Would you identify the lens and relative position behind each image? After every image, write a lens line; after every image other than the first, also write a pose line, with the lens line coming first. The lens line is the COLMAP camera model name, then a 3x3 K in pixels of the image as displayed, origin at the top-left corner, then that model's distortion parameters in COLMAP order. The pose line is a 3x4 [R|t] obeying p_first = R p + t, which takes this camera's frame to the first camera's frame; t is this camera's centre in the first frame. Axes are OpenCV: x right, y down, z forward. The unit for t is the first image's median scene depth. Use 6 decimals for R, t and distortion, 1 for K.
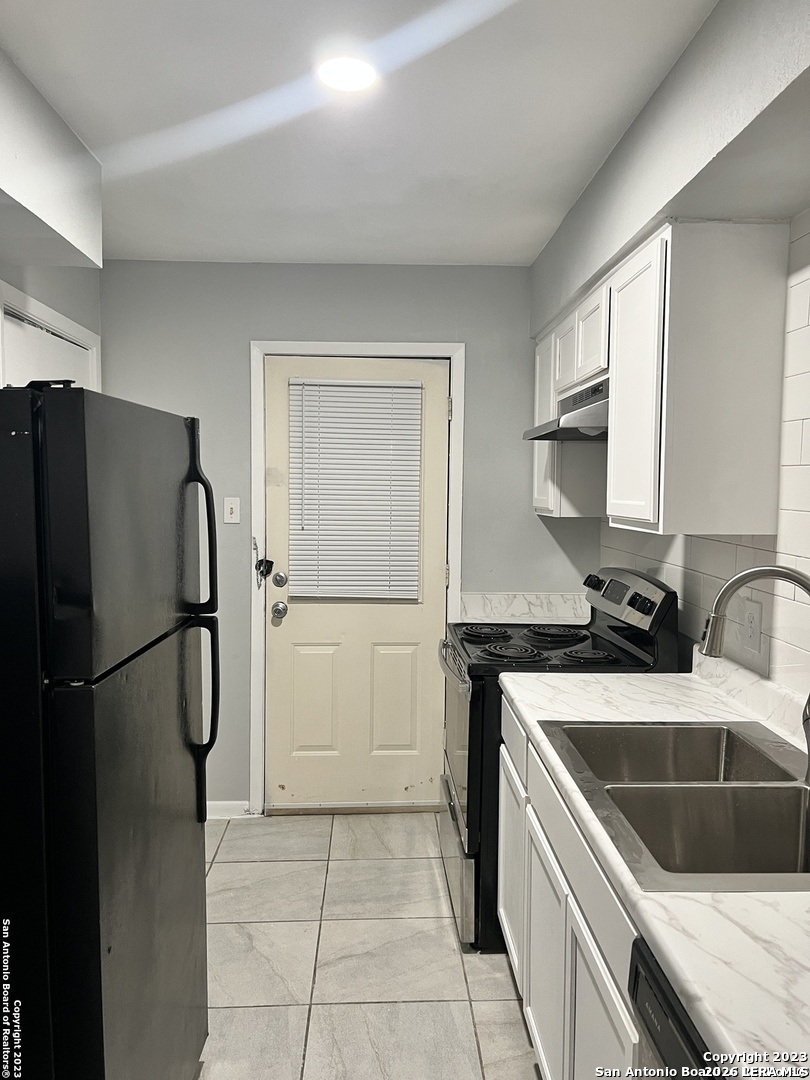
lens RADIAL K [[805.0, 0, 409.6], [0, 805.0, 537.6], [0, 0, 1]] dist [0.054458, -0.058706]
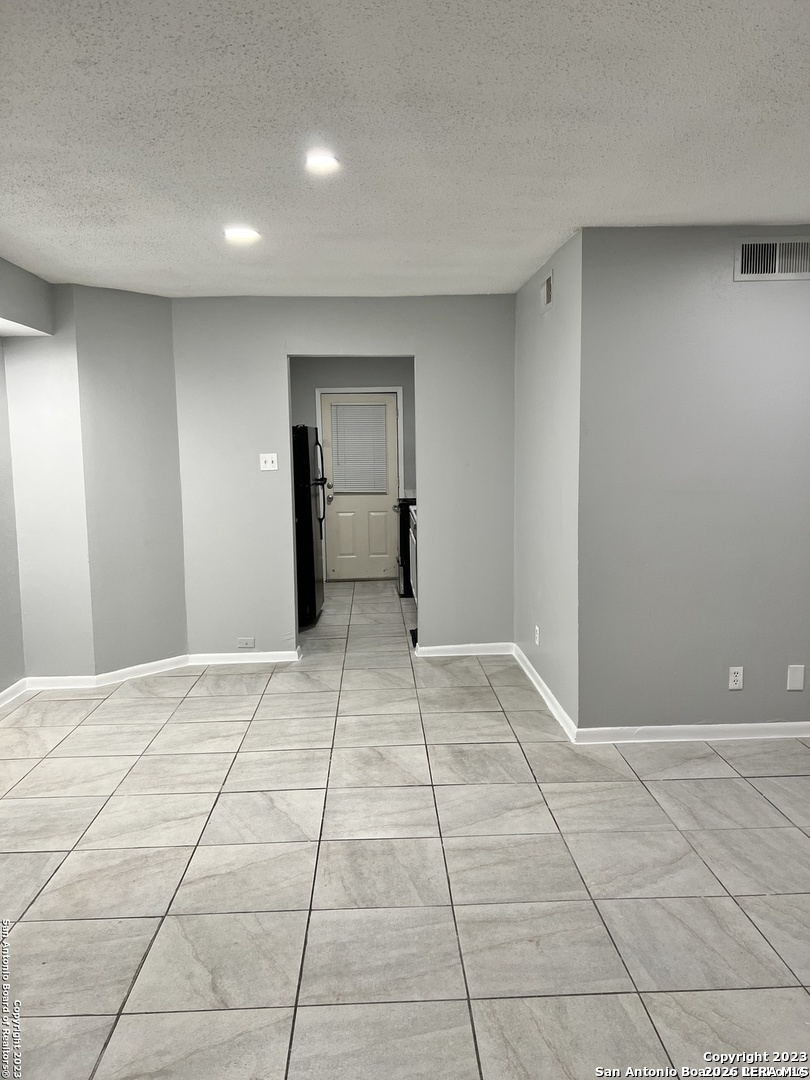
lens RADIAL K [[805.0, 0, 410.5], [0, 805.0, 539.6], [0, 0, 1]] dist [0.054458, -0.058706]
pose [[0.999675, -0.025370, 0.002599, 0.074272], [0.025228, 0.998673, 0.044905, 0.113086], [-0.003735, -0.044825, 0.998988, -1.461326]]
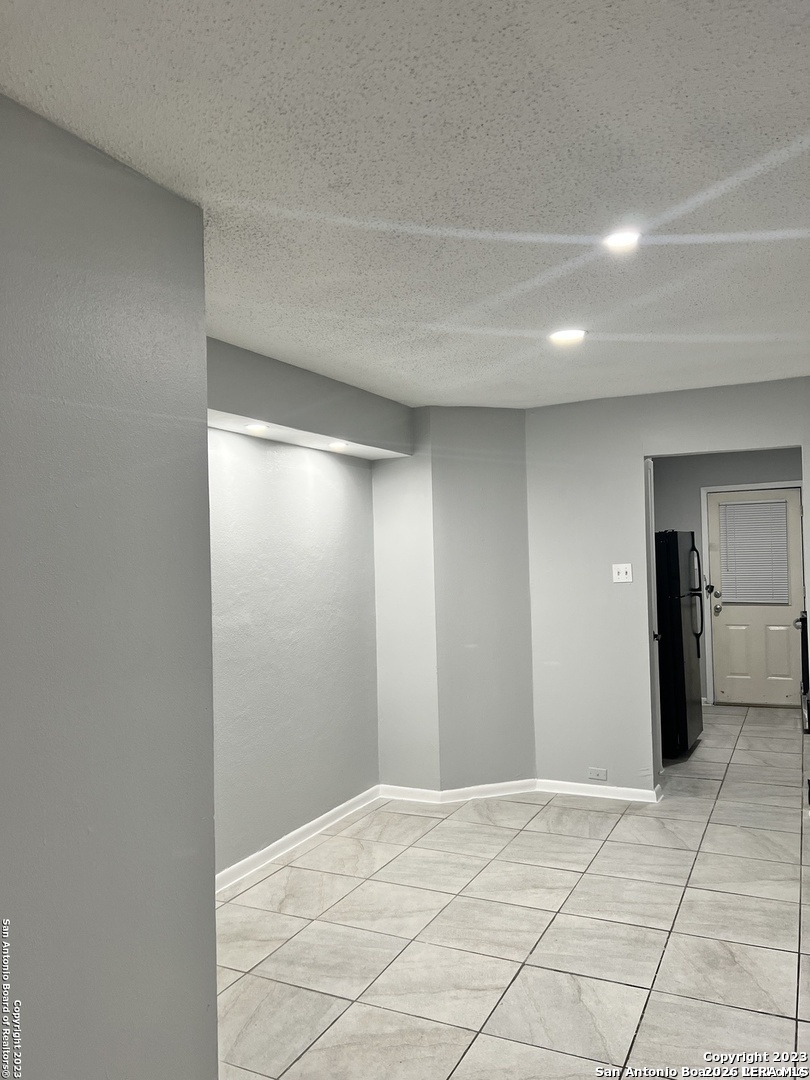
lens RADIAL K [[805.0, 0, 416.1], [0, 805.0, 546.3], [0, 0, 1]] dist [0.054458, -0.058706]
pose [[0.881457, -0.041608, -0.470428, 0.156794], [0.005447, 0.996941, -0.077972, 0.088768], [0.472233, 0.066166, 0.878987, -1.319621]]
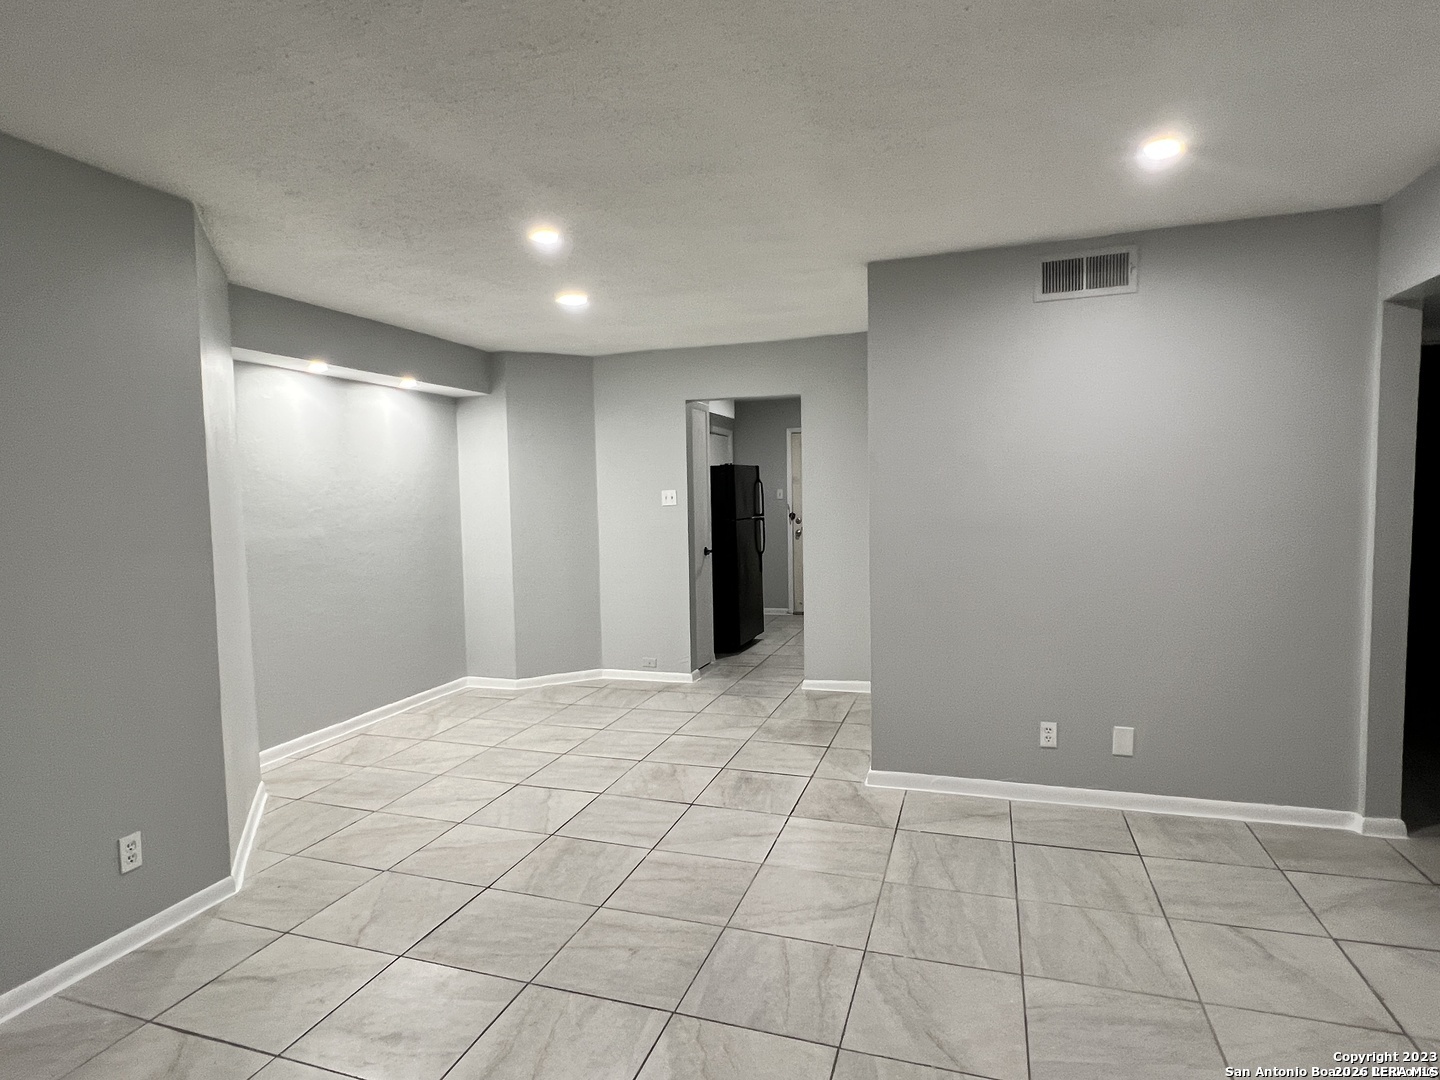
lens RADIAL K [[790.4, 0, 720.3], [0, 790.4, 541.2], [0, 0, 1]] dist [0.002408, -0.001398]
pose [[0.934731, -0.007502, -0.355278, 0.495249], [0.006163, 0.999969, -0.004903, 0.127057], [0.355304, 0.002393, 0.934748, -1.418910]]
